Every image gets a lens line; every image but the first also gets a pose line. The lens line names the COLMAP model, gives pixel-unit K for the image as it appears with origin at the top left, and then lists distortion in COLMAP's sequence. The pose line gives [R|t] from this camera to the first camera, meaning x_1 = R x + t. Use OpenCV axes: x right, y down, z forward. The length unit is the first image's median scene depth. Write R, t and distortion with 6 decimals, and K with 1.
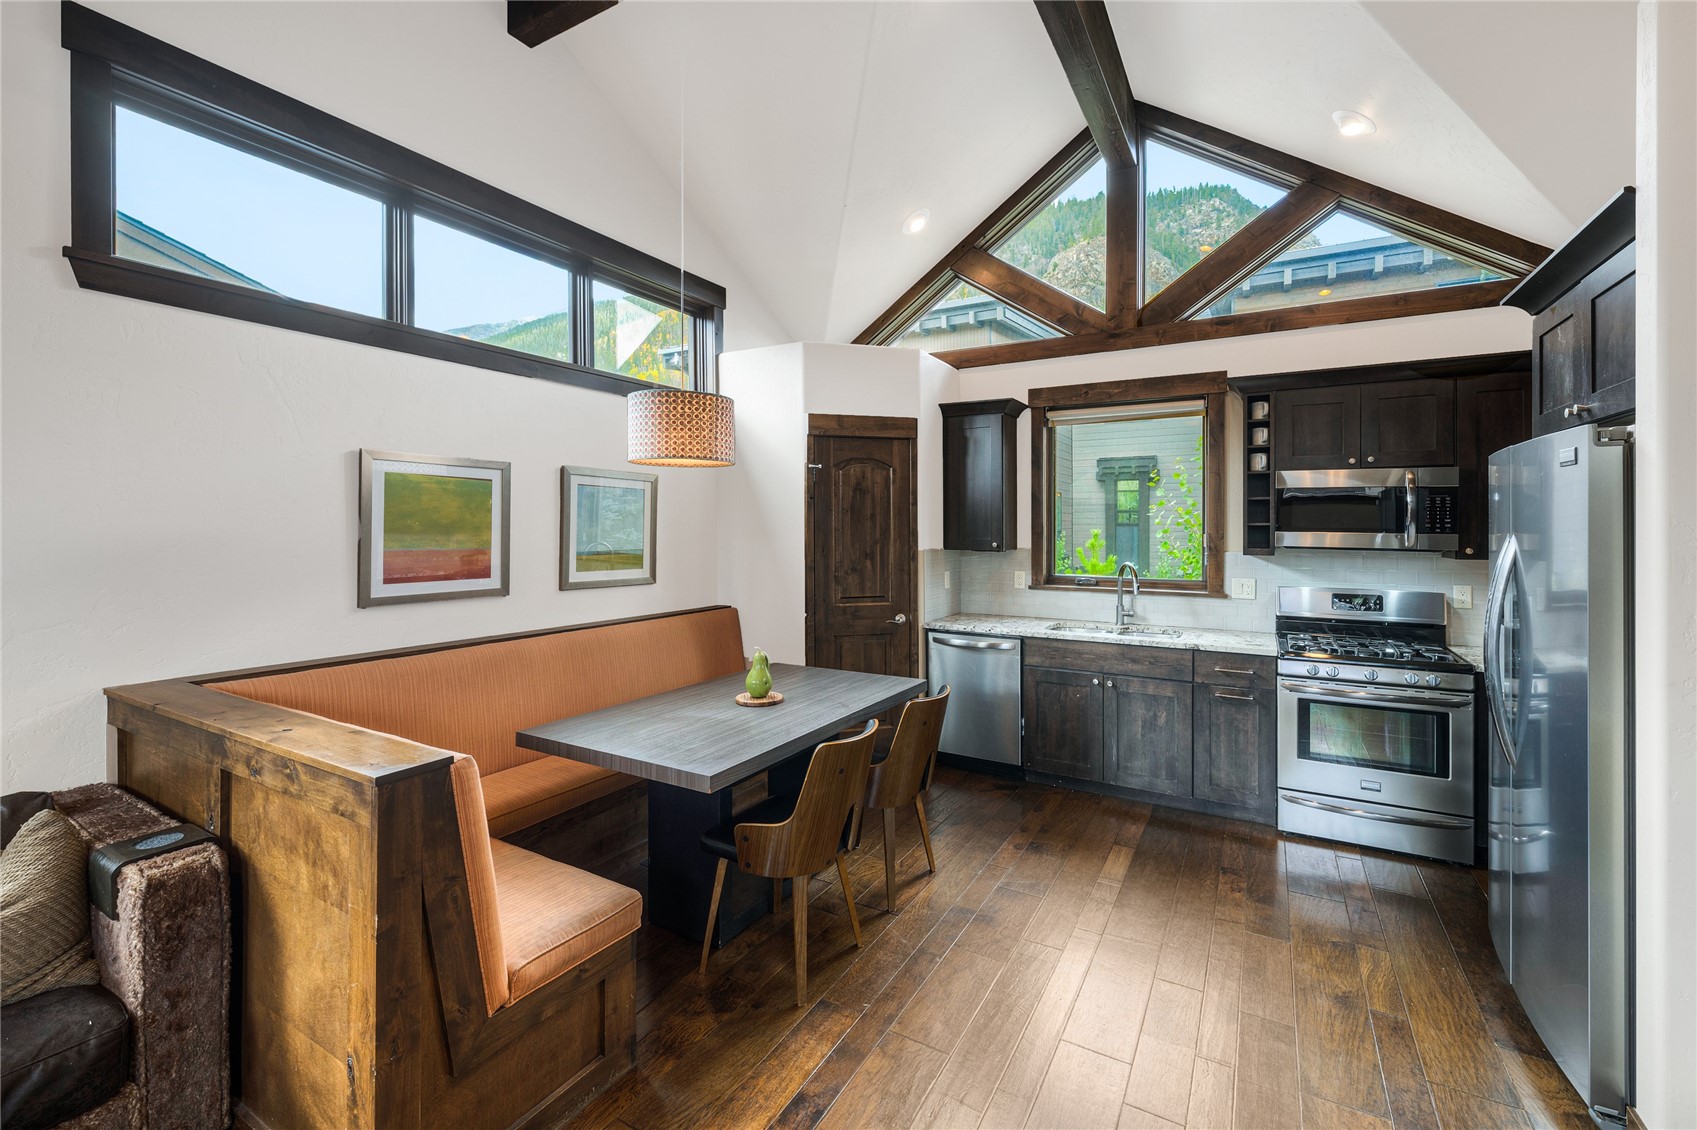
lens RADIAL K [[709.0, 0, 864.8], [0, 709.0, 524.6], [0, 0, 1]] dist [-0.001345, 0.001111]
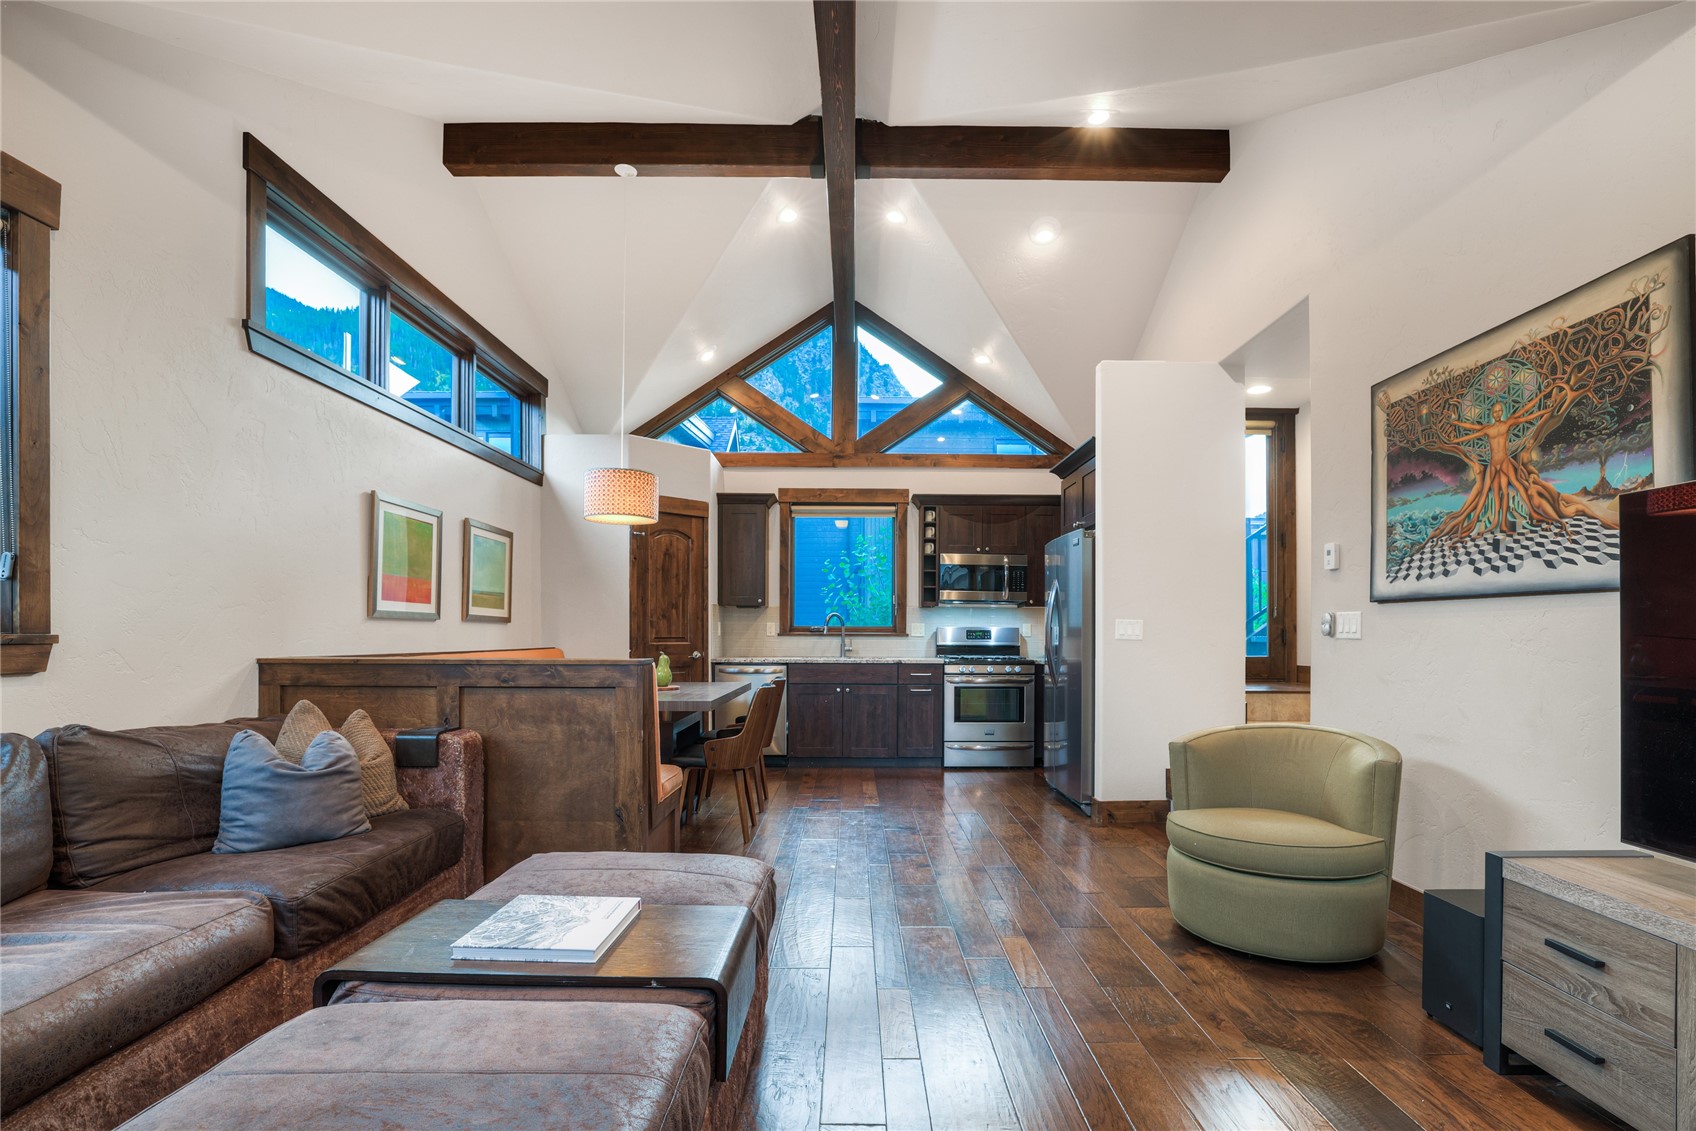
lens RADIAL K [[758.0, 0, 858.2], [0, 758.0, 632.9], [0, 0, 1]] dist [-0.041400, 0.014356]
pose [[0.866718, 0.001132, 0.498798, -0.424429], [-0.003332, 0.999988, 0.003520, 0.094378], [-0.498788, -0.004713, 0.866711, -0.393084]]
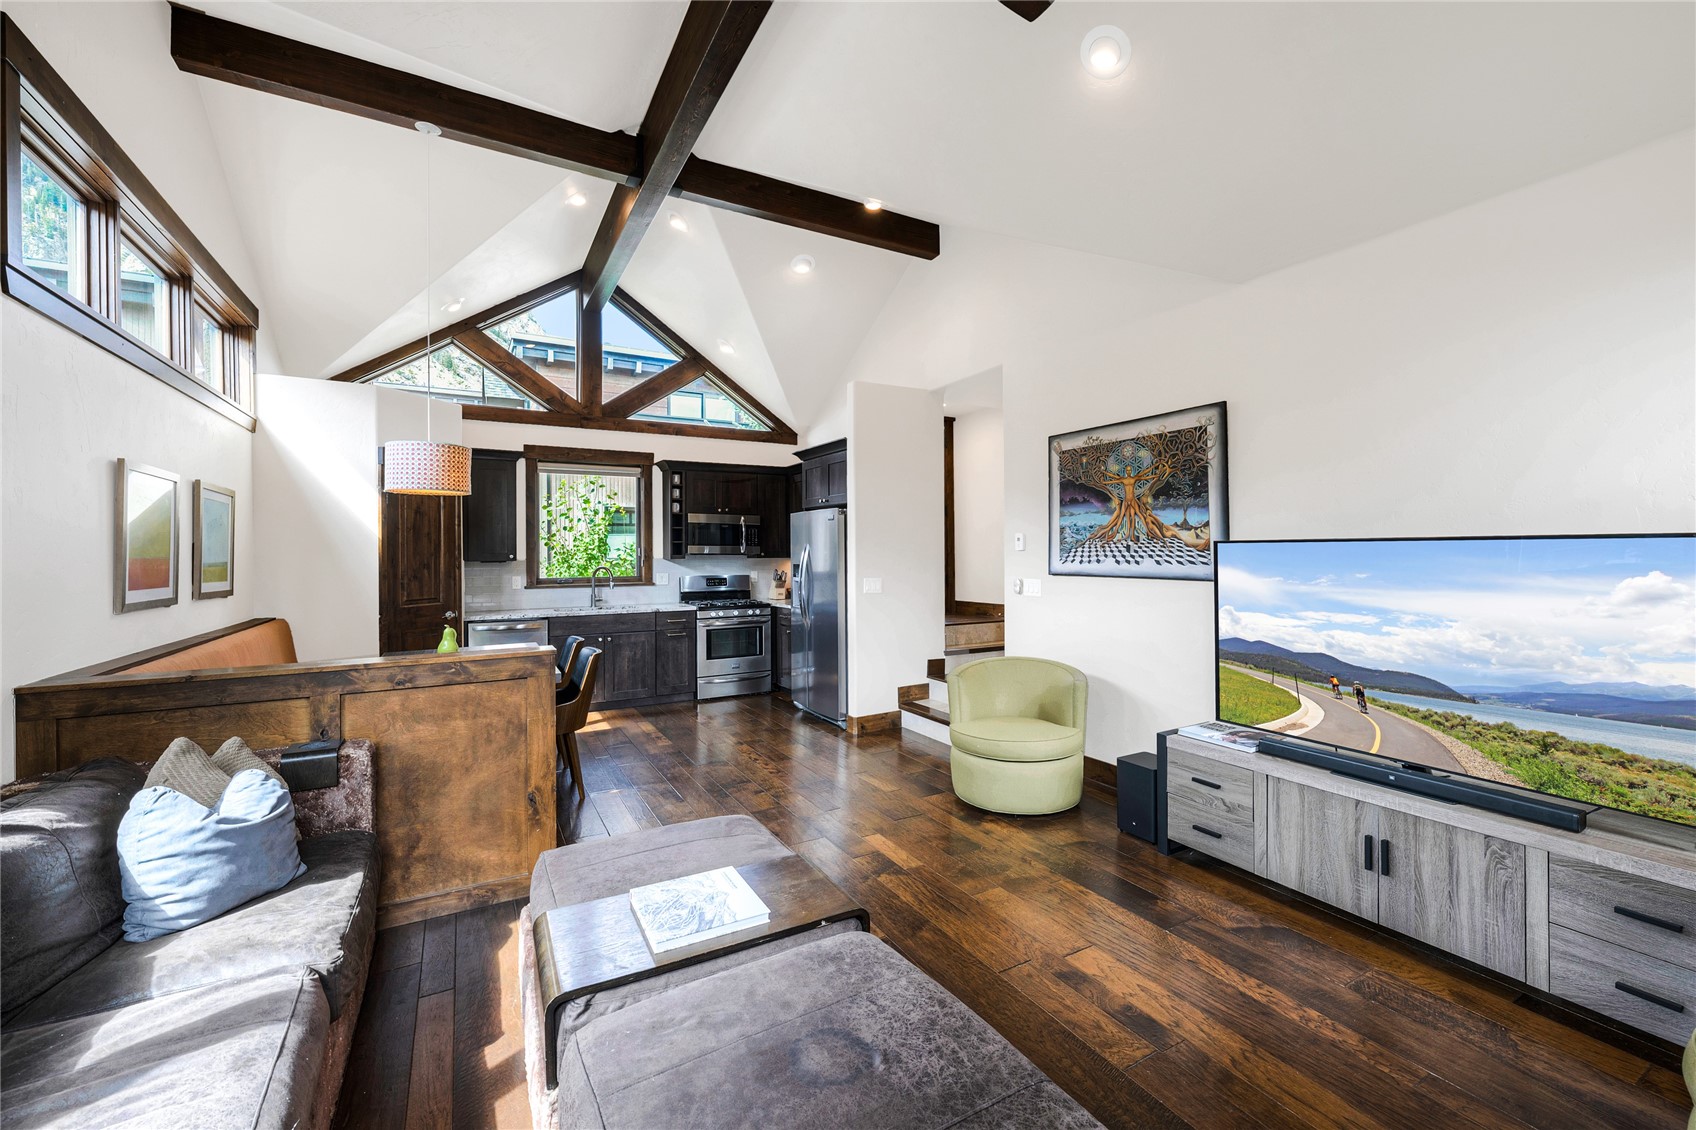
lens RADIAL K [[684.6, 0, 862.2], [0, 684.6, 550.5], [0, 0, 1]] dist [-0.004101, 0.000524]
pose [[0.507195, -0.003365, 0.861825, -0.692390], [0.005150, 0.999986, 0.000873, 0.021403], [-0.861816, 0.003996, 0.507205, -0.290642]]
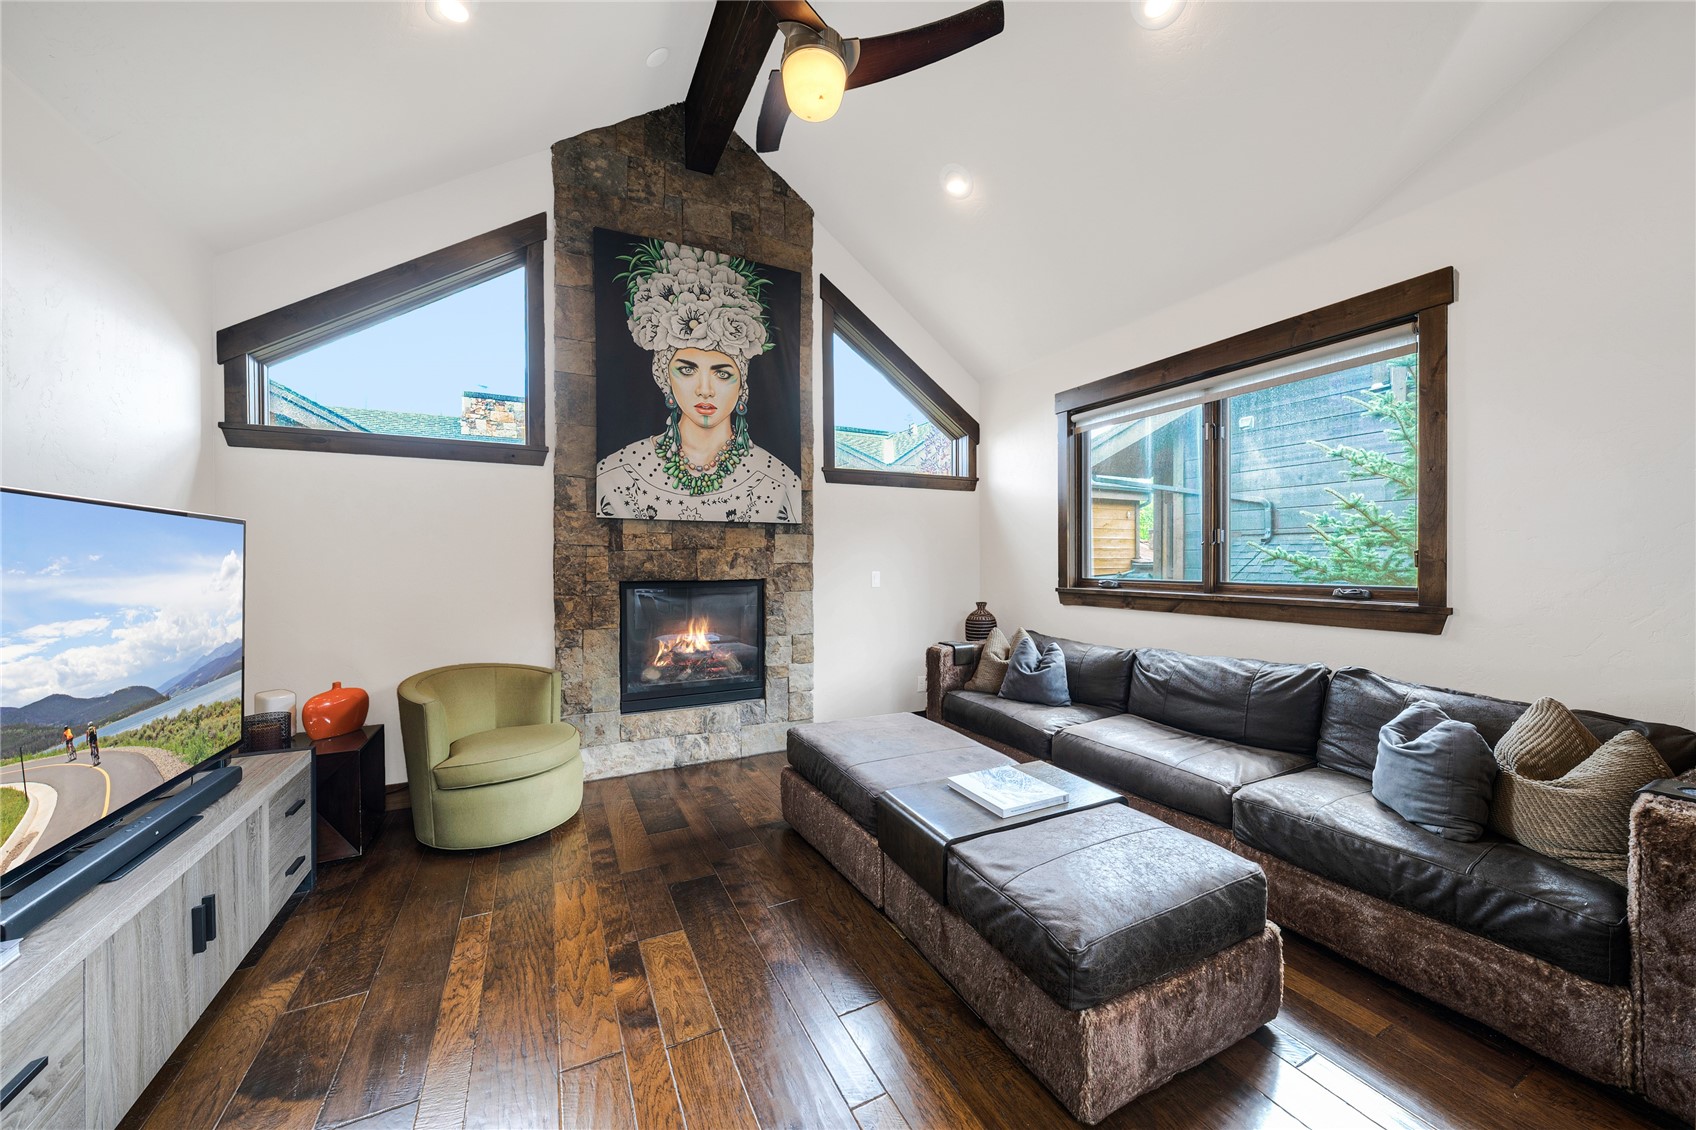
lens RADIAL K [[611.5, 0, 846.1], [0, 611.5, 562.0], [0, 0, 1]] dist [-0.002523, 0.000023]
pose [[-0.558826, 0.001255, -0.829284, 0.150292], [0.002294, 0.999997, -0.000033, 0.054093], [0.829282, -0.001921, -0.558827, 0.210586]]
